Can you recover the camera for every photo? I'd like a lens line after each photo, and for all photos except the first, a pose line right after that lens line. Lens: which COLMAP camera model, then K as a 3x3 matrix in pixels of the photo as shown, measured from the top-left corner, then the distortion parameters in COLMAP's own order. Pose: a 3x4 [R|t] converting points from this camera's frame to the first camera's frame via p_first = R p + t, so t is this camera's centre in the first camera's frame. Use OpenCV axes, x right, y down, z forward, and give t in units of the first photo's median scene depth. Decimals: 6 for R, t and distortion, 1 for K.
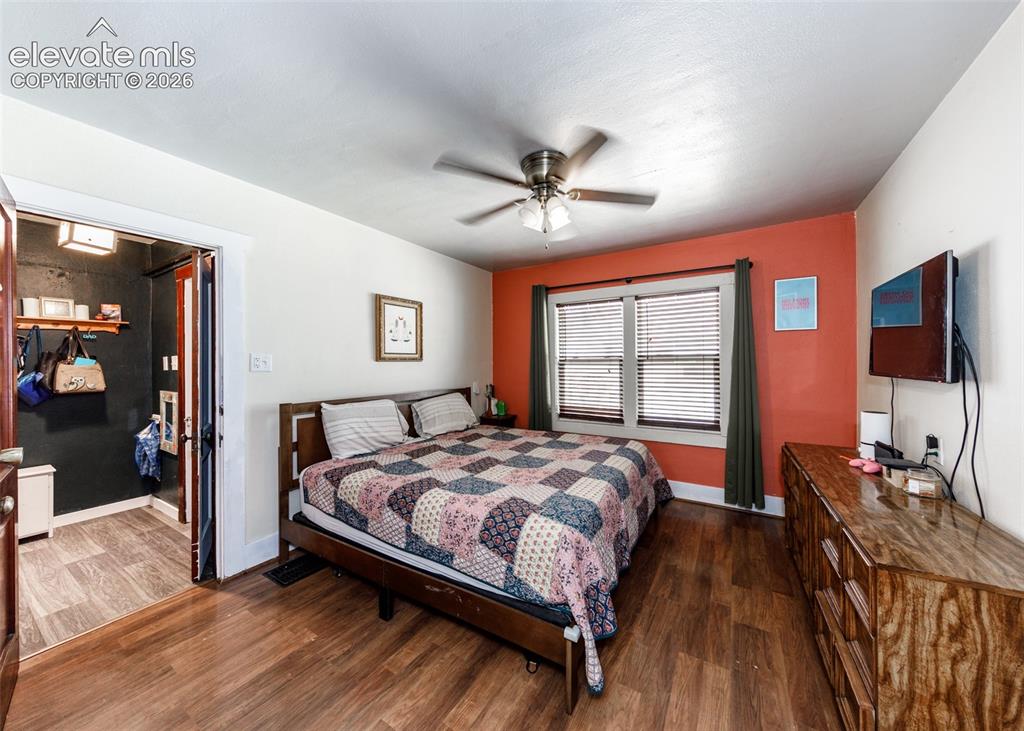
lens RADIAL K [[366.7, 0, 512.0], [0, 366.7, 365.5], [0, 0, 1]] dist [0.001204, 0.000120]
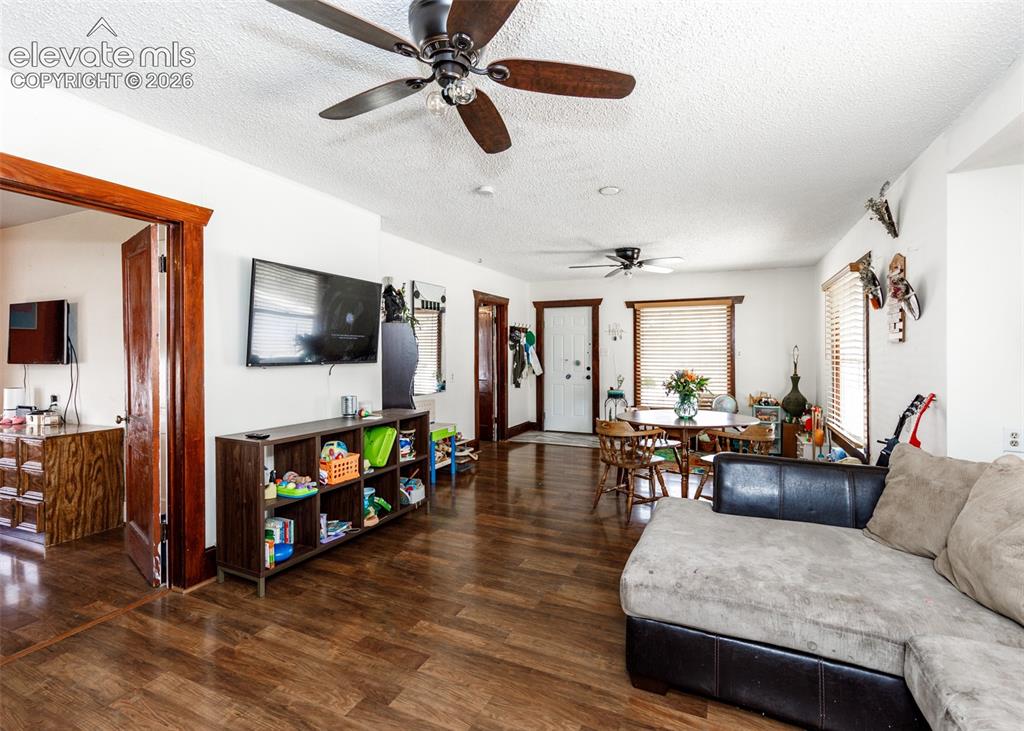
lens RADIAL K [[469.2, 0, 512.0], [0, 469.2, 365.5], [0, 0, 1]] dist [0.002961, 0.000664]
pose [[-0.109414, 0.005420, 0.993981, -2.381634], [0.000654, 0.999985, -0.005380, 0.101048], [-0.993996, 0.000062, -0.109416, -1.671910]]
